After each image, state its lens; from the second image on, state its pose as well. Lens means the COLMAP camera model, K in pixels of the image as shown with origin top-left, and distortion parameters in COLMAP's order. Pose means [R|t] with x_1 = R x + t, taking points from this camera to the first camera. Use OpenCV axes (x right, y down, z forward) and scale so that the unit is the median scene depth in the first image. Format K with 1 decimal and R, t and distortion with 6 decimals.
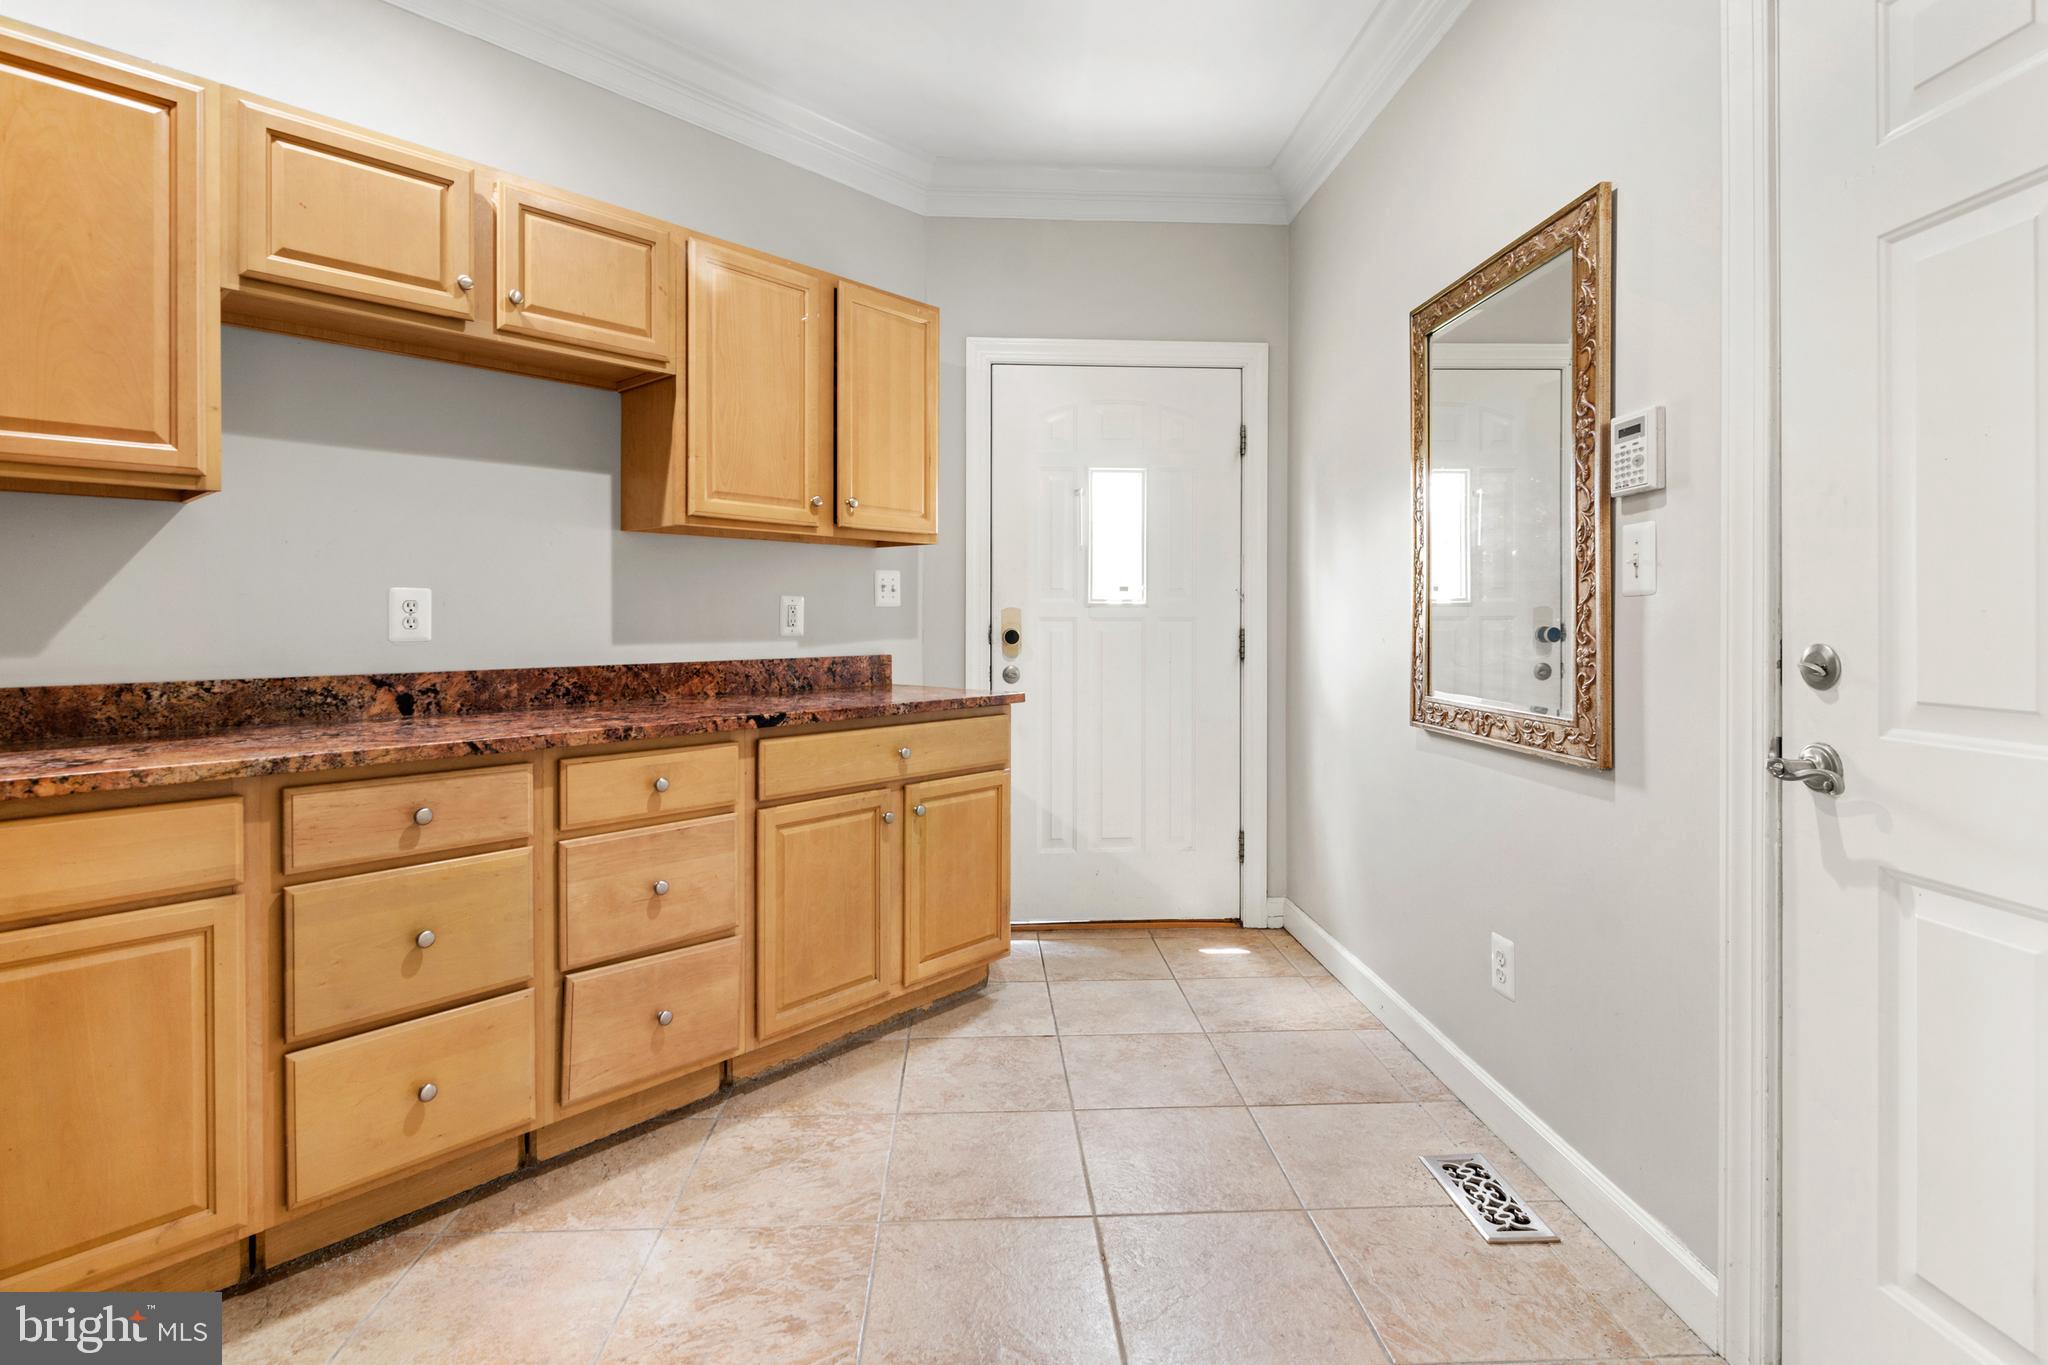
lens RADIAL K [[1010.5, 0, 1014.3], [0, 1010.5, 609.7], [0, 0, 1]] dist [-0.016616, -0.000123]
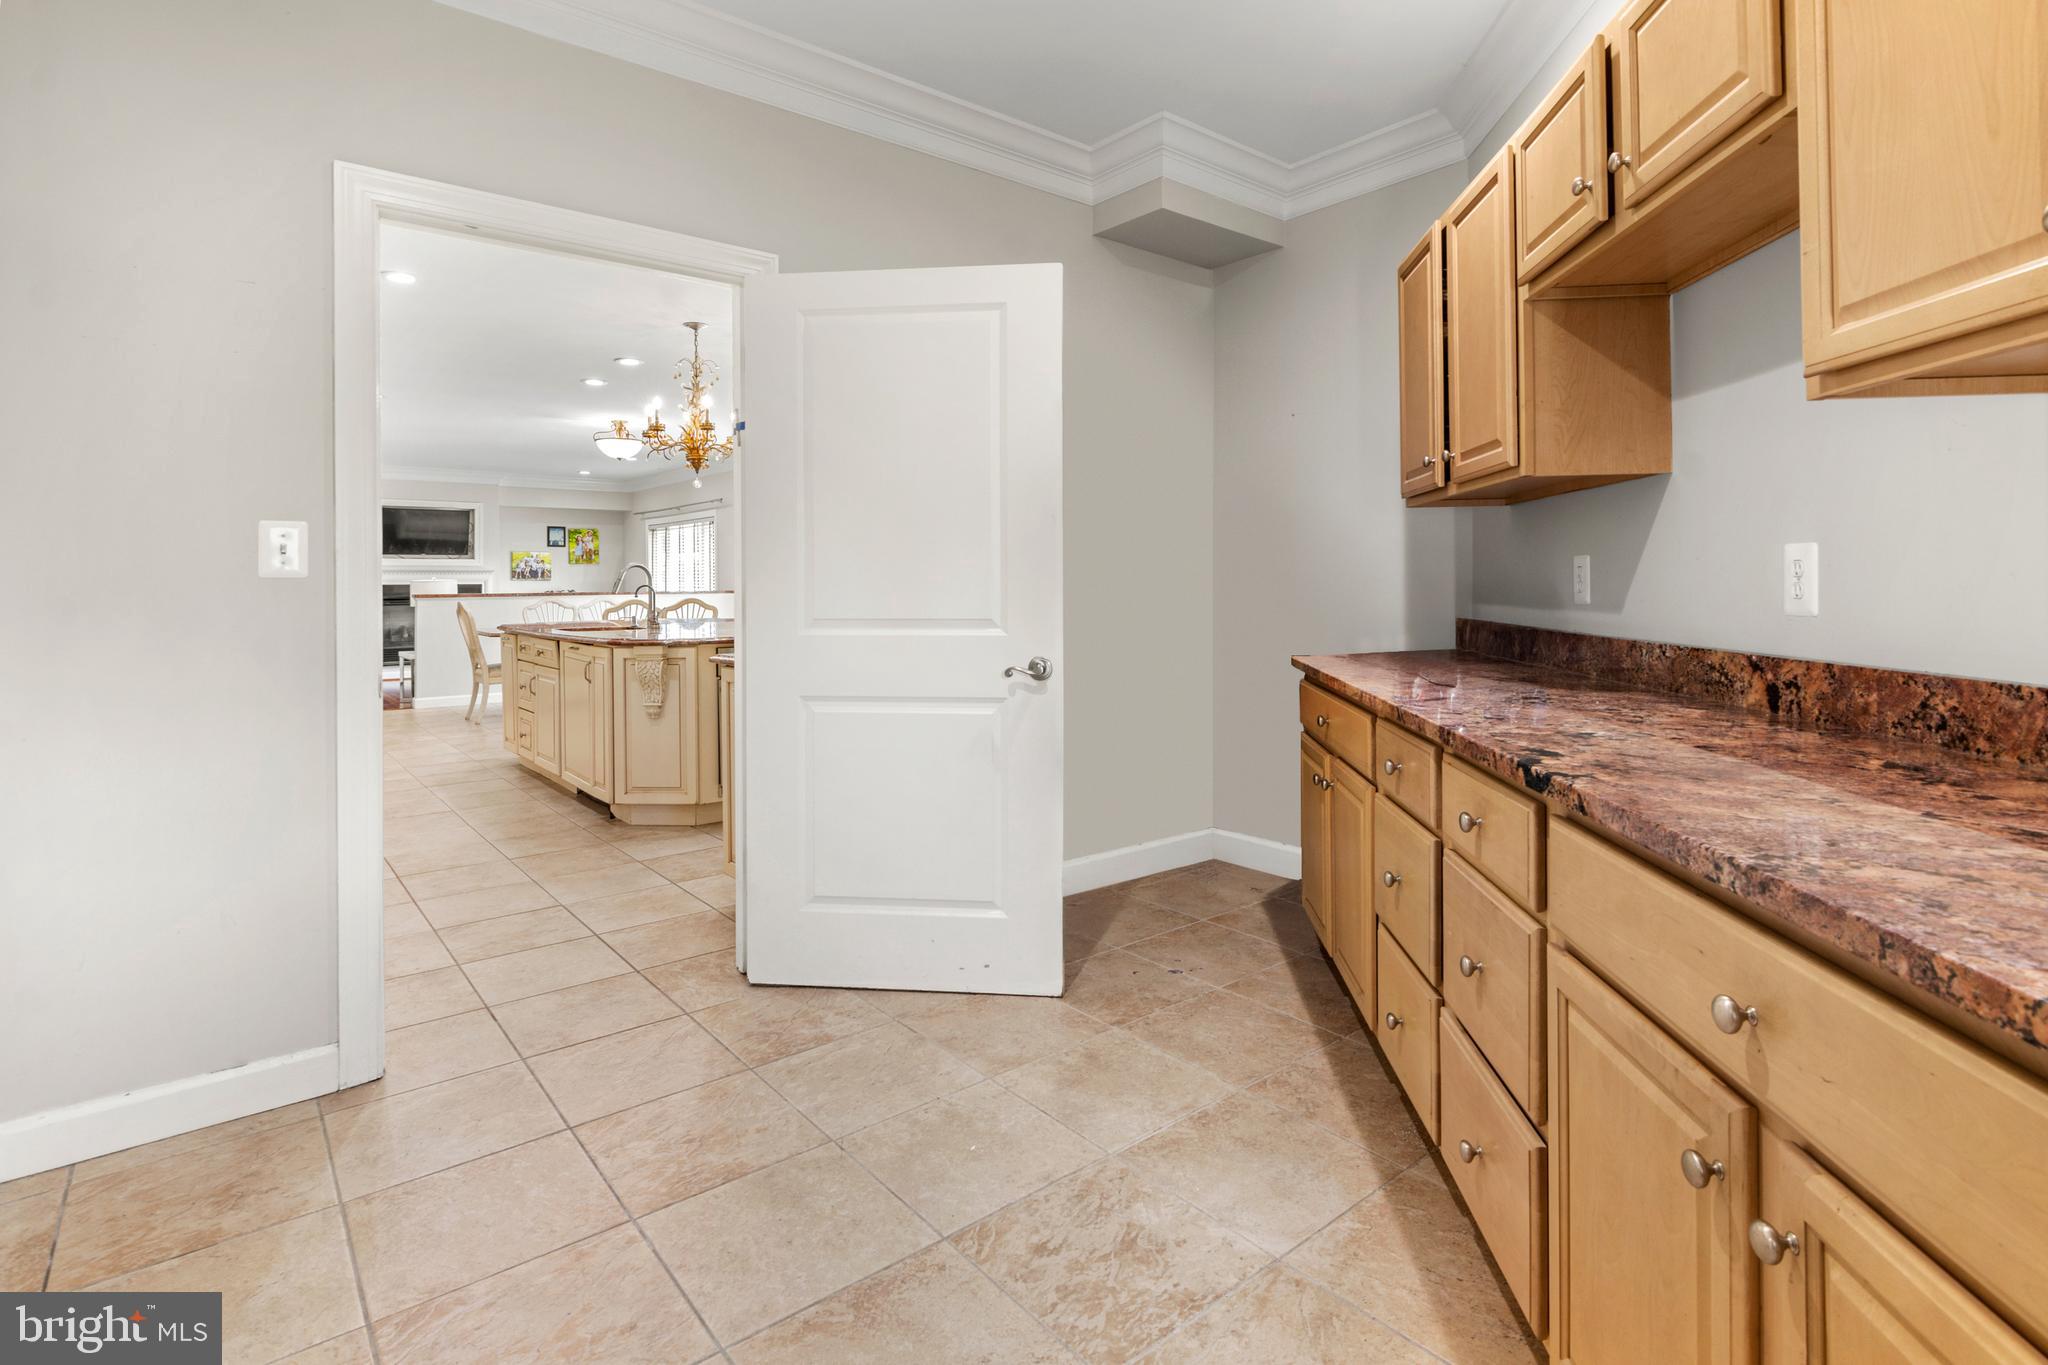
lens RADIAL K [[1005.3, 0, 1030.5], [0, 1005.3, 582.2], [0, 0, 1]] dist [-0.013393, -0.000587]
pose [[-0.803403, 0.002265, -0.595432, 0.287793], [0.006228, 0.999970, -0.004600, 0.007055], [0.595404, -0.007404, -0.803393, 1.261533]]
